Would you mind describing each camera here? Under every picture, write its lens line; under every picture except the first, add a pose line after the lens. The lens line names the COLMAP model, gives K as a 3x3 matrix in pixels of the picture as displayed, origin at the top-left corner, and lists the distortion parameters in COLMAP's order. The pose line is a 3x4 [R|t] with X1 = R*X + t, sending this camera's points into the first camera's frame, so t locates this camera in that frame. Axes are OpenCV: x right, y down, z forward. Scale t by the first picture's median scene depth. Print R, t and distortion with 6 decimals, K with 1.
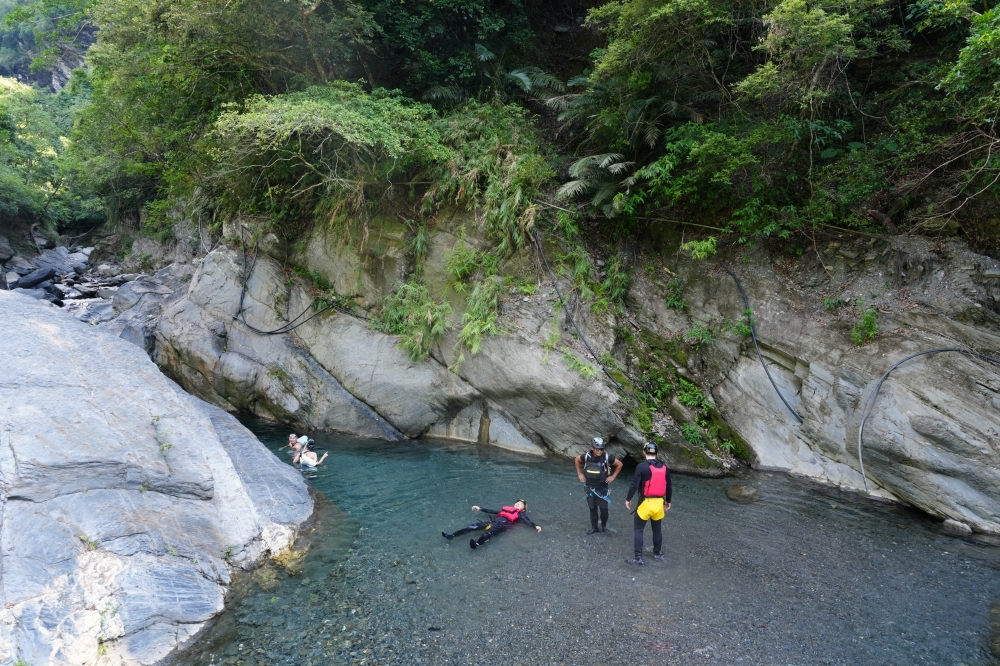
lens RADIAL K [[593.2, 0, 501.0], [0, 593.2, 331.9], [0, 0, 1]] dist [-0.000237, 0.001871]
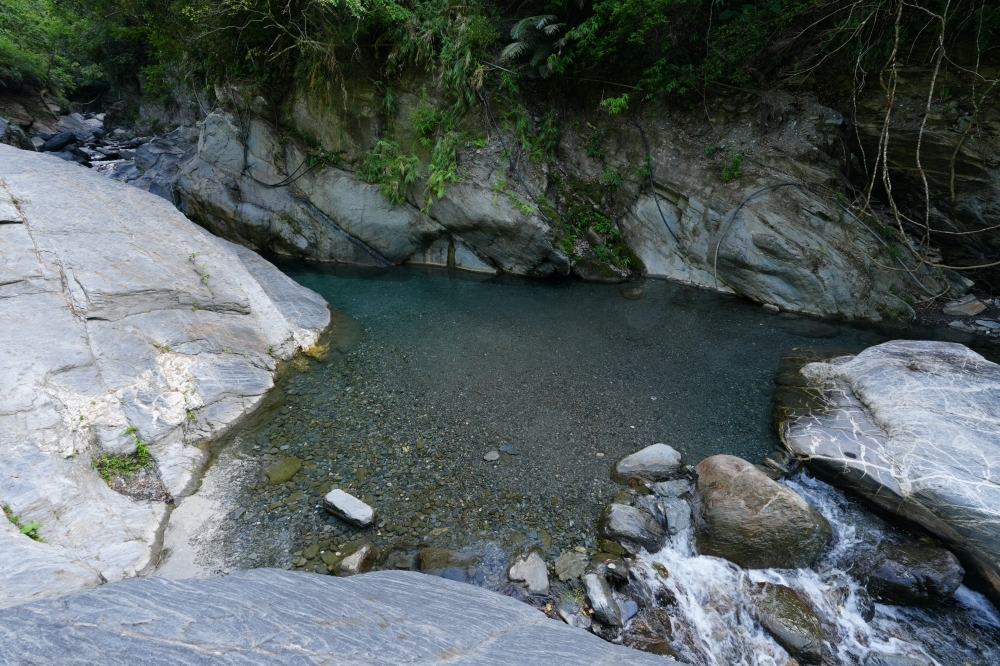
lens RADIAL K [[433.1, 0, 501.4], [0, 433.1, 332.1], [0, 0, 1]] dist [0.000001, 0.000297]
pose [[0.996176, -0.049901, 0.071713, 0.005991], [0.023633, 0.944142, 0.328691, 0.006077], [-0.084110, -0.325739, 0.941711, 0.004356]]
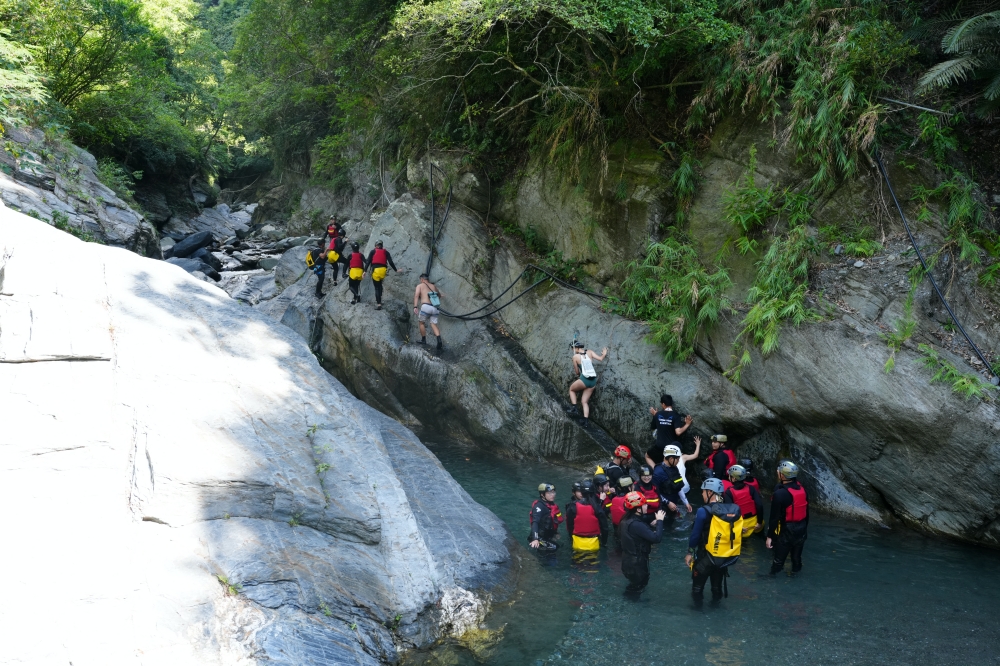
lens RADIAL K [[911.5, 0, 503.8], [0, 911.5, 333.0], [0, 0, 1]] dist [0.003178, 0.000000]
pose [[0.942814, 0.014838, -0.332990, 0.012257], [-0.009622, 0.999804, 0.017308, 0.002716], [0.333181, -0.013114, 0.942772, 0.006341]]
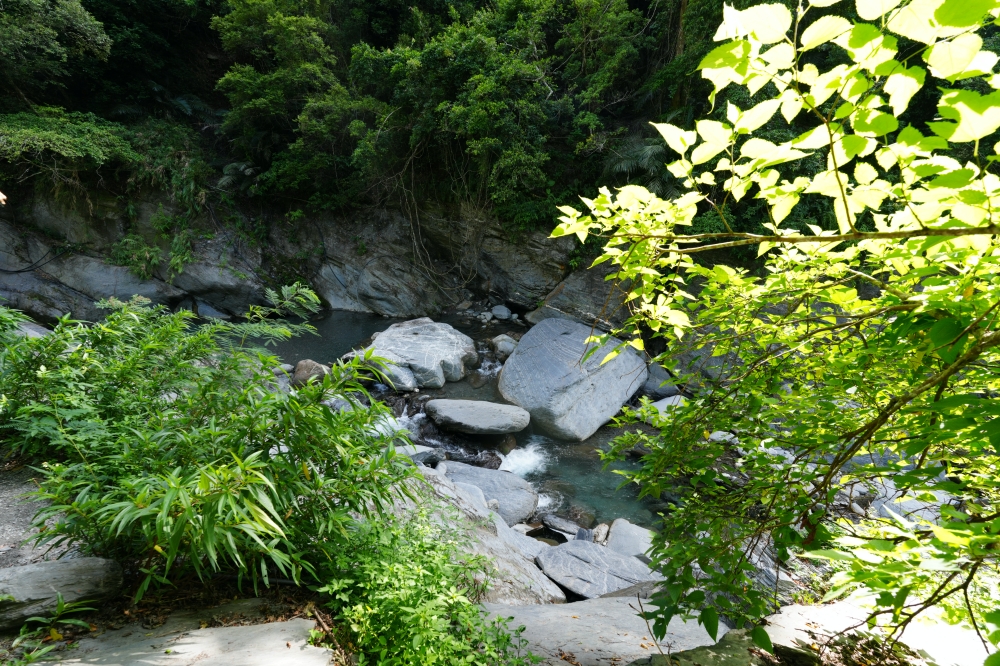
lens RADIAL K [[433.1, 0, 493.1], [0, 433.1, 331.7], [0, 0, 1]] dist [0.000001, 0.000297]
pose [[0.858685, -0.158316, 0.487439, 0.107096], [0.056923, 0.974669, 0.216288, -0.023618], [-0.509334, -0.157977, 0.845945, -0.717120]]
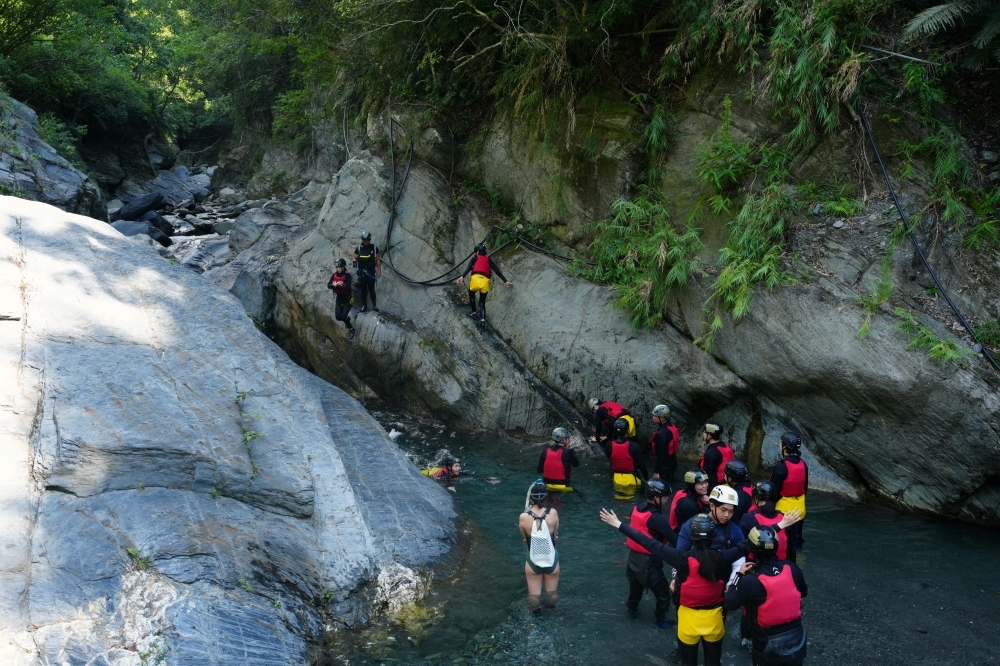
lens RADIAL K [[970.1, 0, 499.5], [0, 970.1, 329.2], [0, 0, 1]] dist [0.005677, 0.000000]
pose [[0.947246, 0.025161, -0.319519, 0.036121], [-0.012970, 0.999107, 0.040224, 0.012459], [0.320245, -0.033958, 0.946726, 0.020573]]
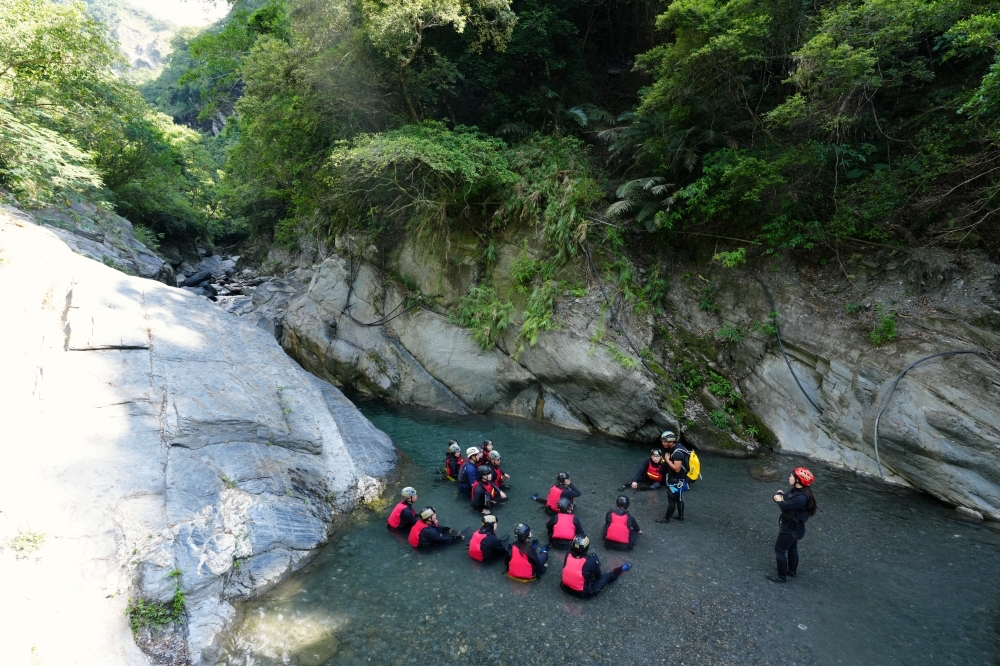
lens RADIAL K [[494.6, 0, 501.9], [0, 494.6, 331.0], [0, 0, 1]] dist [0.000497, 0.000141]
pose [[0.993387, 0.022185, -0.112652, 0.005391], [-0.021533, 0.999744, 0.007006, 0.002251], [0.112778, -0.004534, 0.993610, -0.001210]]
